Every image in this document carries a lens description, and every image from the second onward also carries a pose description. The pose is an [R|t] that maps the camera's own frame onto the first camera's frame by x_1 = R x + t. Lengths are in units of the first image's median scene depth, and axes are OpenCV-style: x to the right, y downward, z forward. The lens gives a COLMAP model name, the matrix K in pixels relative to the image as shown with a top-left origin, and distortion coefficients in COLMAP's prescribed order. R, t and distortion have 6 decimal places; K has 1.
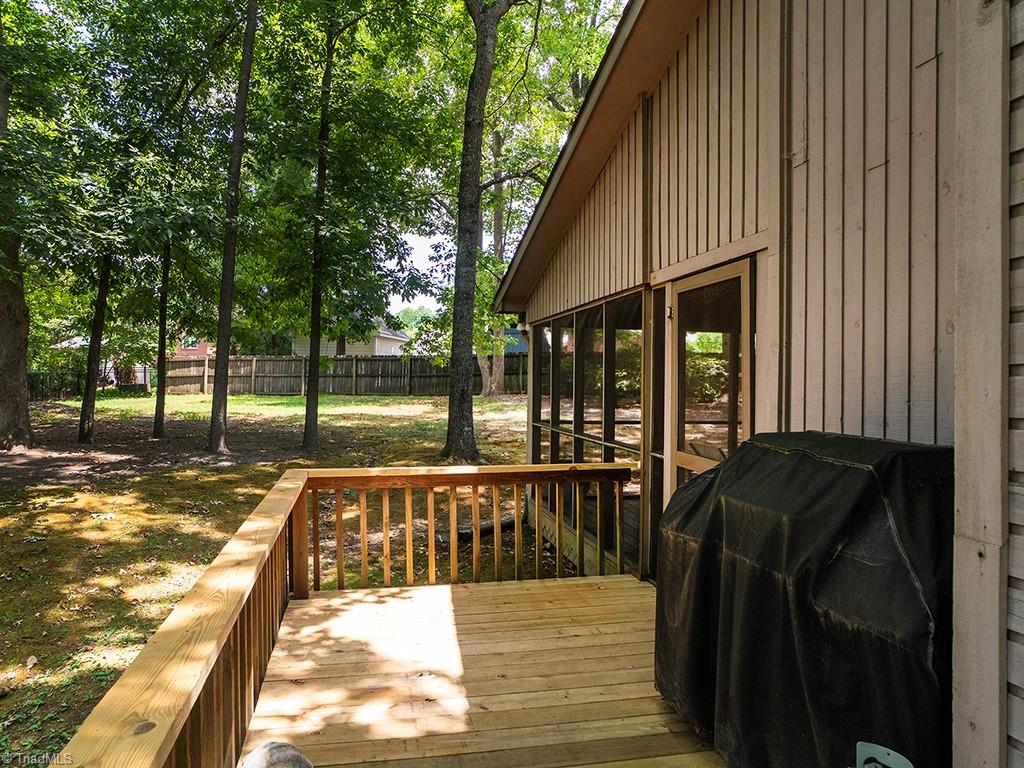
lens RADIAL K [[687.1, 0, 506.9], [0, 687.1, 378.5], [0, 0, 1]] dist [-0.007237, 0.000099]
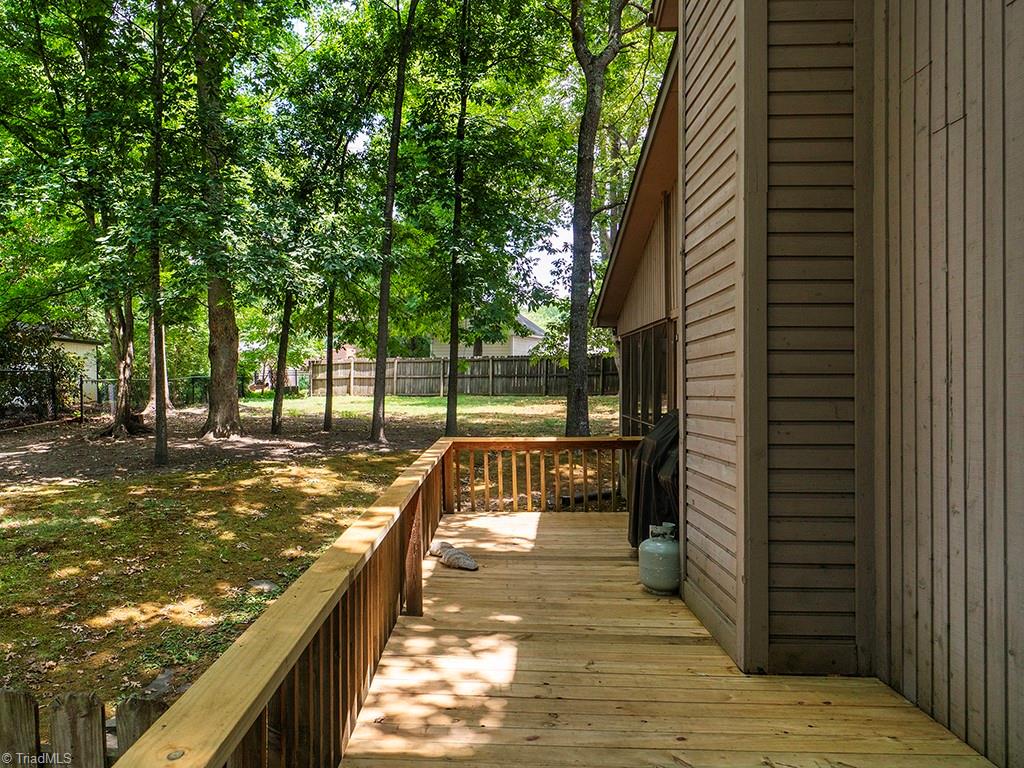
lens RADIAL K [[715.4, 0, 511.9], [0, 715.4, 384.2], [0, 0, 1]] dist [0.003670, -0.000071]
pose [[0.981889, -0.008468, -0.189265, 0.047478], [0.010077, 0.999921, 0.007542, -0.001932], [0.189187, -0.009313, 0.981897, -0.178941]]
